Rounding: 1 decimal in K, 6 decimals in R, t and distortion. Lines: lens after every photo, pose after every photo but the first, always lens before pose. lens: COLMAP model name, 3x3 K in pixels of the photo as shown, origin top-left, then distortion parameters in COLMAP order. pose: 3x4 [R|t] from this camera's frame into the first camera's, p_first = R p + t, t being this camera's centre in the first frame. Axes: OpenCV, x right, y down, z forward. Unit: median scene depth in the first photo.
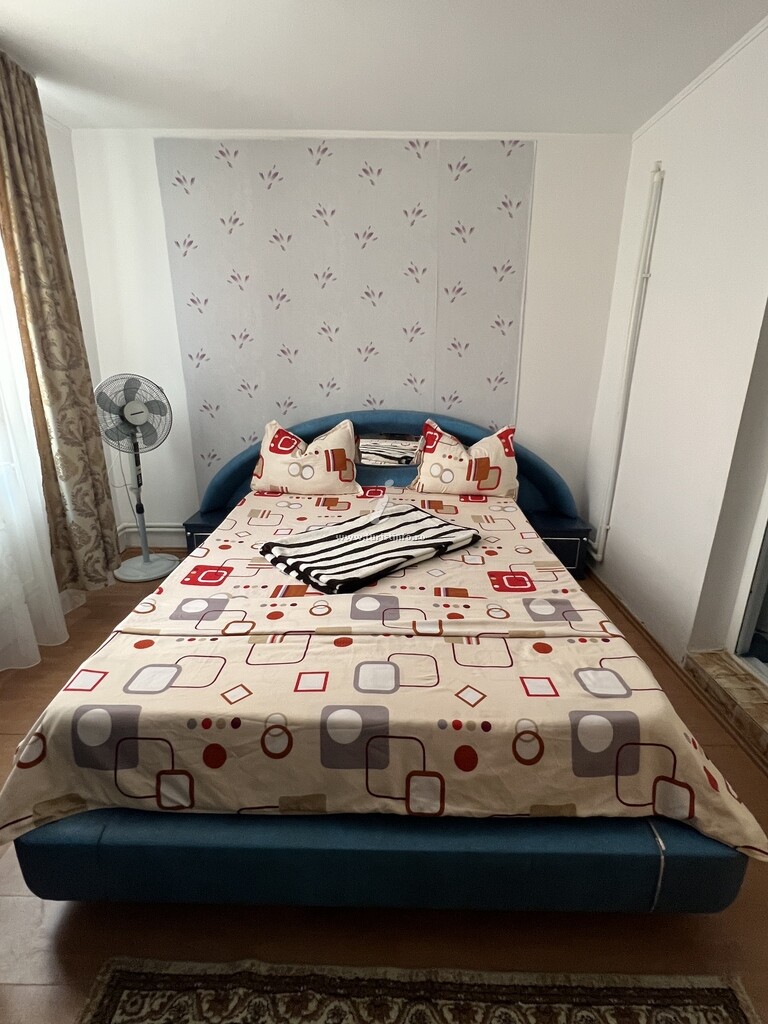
lens RADIAL K [[508.3, 0, 382.7], [0, 508.3, 508.4], [0, 0, 1]] dist [-0.001463, -0.000039]
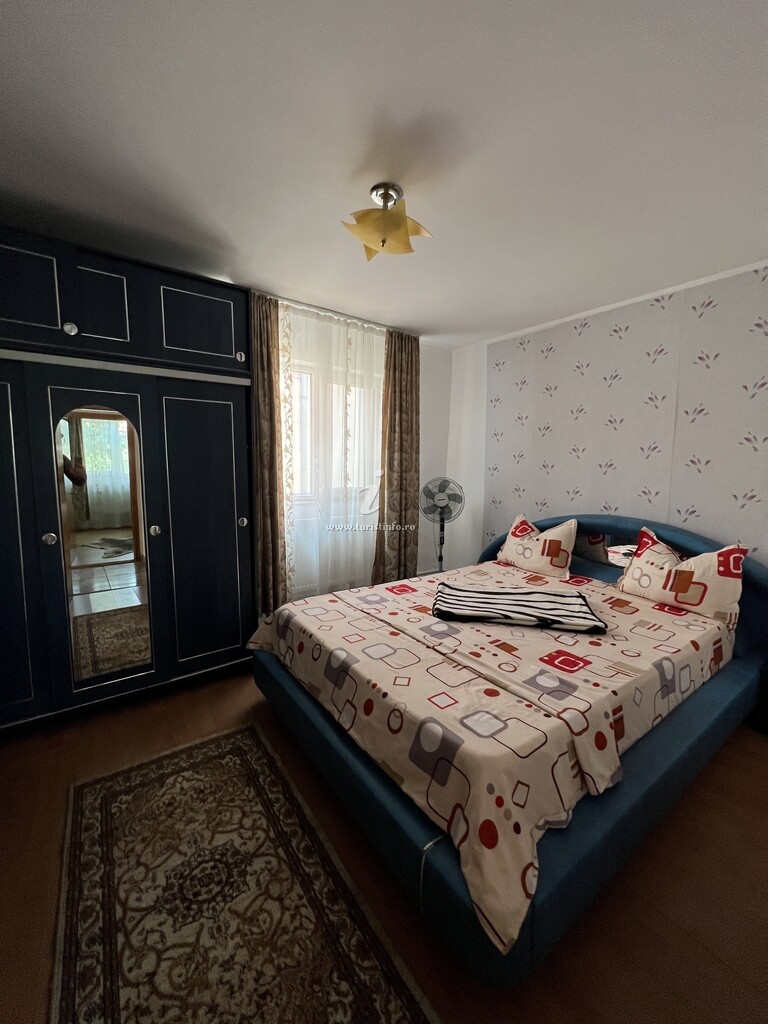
lens RADIAL K [[408.7, 0, 384.7], [0, 408.7, 509.4], [0, 0, 1]] dist [-0.002249, 0.000760]
pose [[0.592477, 0.093529, -0.800139, 0.622240], [-0.254488, 0.964105, -0.075745, -0.007488], [0.764334, 0.248503, 0.595013, 0.074122]]
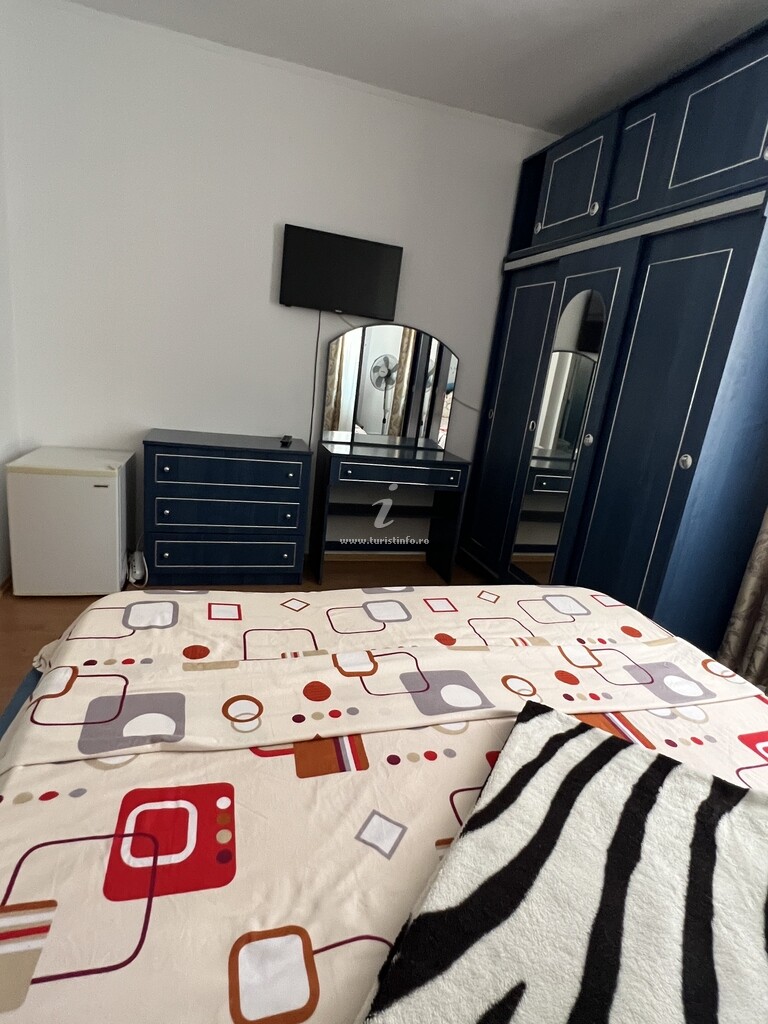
lens RADIAL K [[527.2, 0, 379.4], [0, 527.2, 513.1], [0, 0, 1]] dist [-0.012537, 0.000451]
pose [[-0.947203, -0.036355, -0.318566, 0.214676], [-0.209881, 0.821416, 0.530308, -0.240483], [0.242396, 0.569170, -0.785678, 1.061623]]
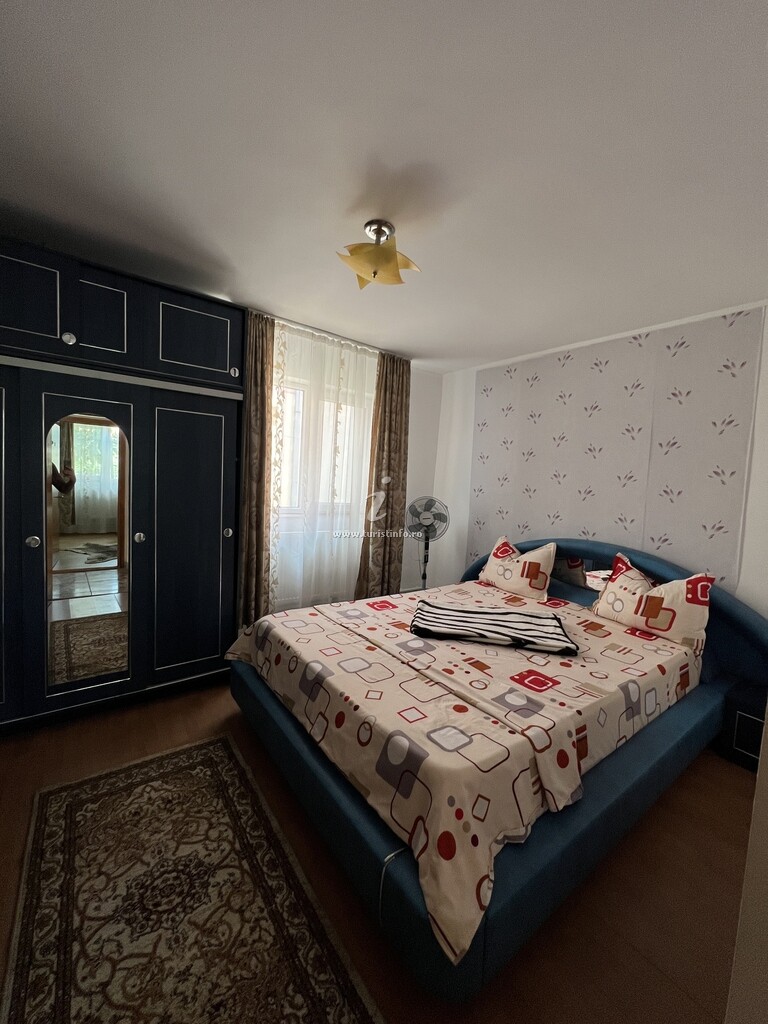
lens RADIAL K [[408.7, 0, 385.1], [0, 408.7, 509.3], [0, 0, 1]] dist [-0.002249, 0.000760]
pose [[0.606965, 0.085570, -0.790109, 0.655829], [-0.290910, 0.949108, -0.120688, -0.011656], [0.739571, 0.303104, 0.600968, 0.072911]]
